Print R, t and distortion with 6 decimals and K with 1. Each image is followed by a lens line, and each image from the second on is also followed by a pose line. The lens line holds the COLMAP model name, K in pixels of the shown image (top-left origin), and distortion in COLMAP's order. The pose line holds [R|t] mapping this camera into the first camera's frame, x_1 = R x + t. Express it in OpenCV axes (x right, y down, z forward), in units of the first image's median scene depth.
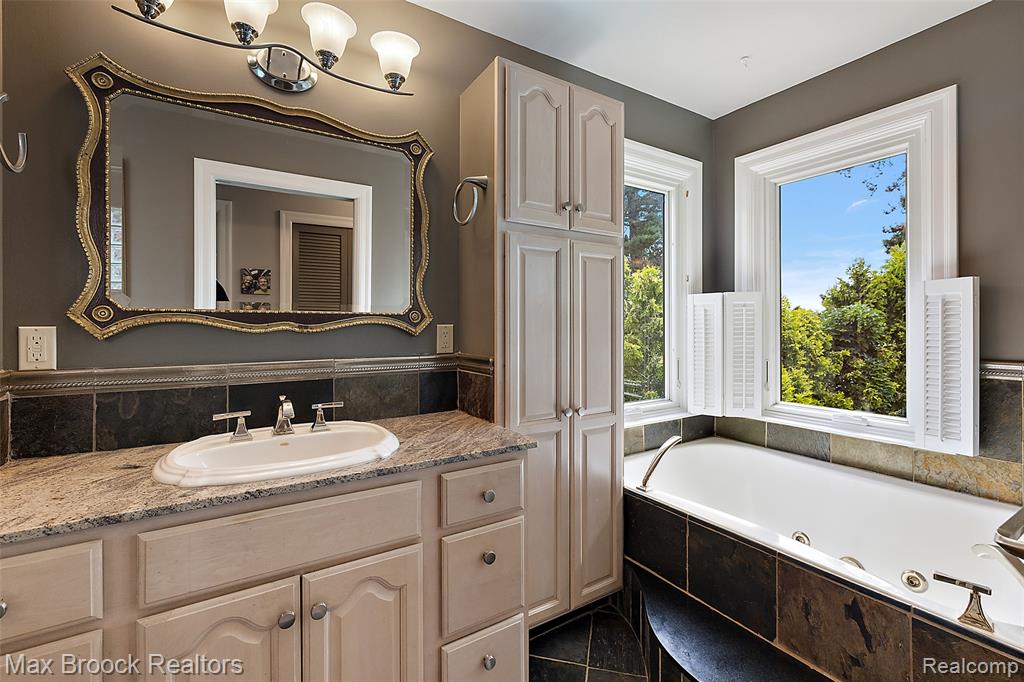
lens RADIAL K [[460.4, 0, 511.8], [0, 460.4, 331.9], [0, 0, 1]] dist [0.001592, 0.001529]
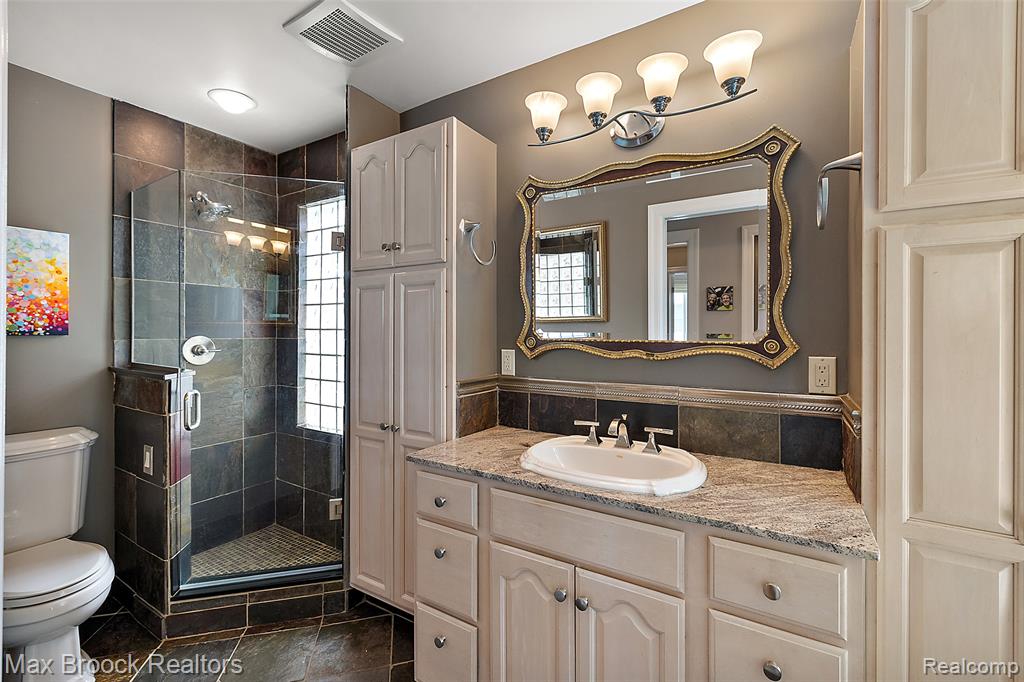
lens RADIAL K [[460.4, 0, 512.1], [0, 460.4, 332.8], [0, 0, 1]] dist [0.001592, 0.001529]
pose [[0.414743, 0.012114, -0.909858, 0.469517], [-0.008485, 0.999919, 0.009445, -0.080963], [0.909899, 0.003803, 0.414812, 0.281262]]
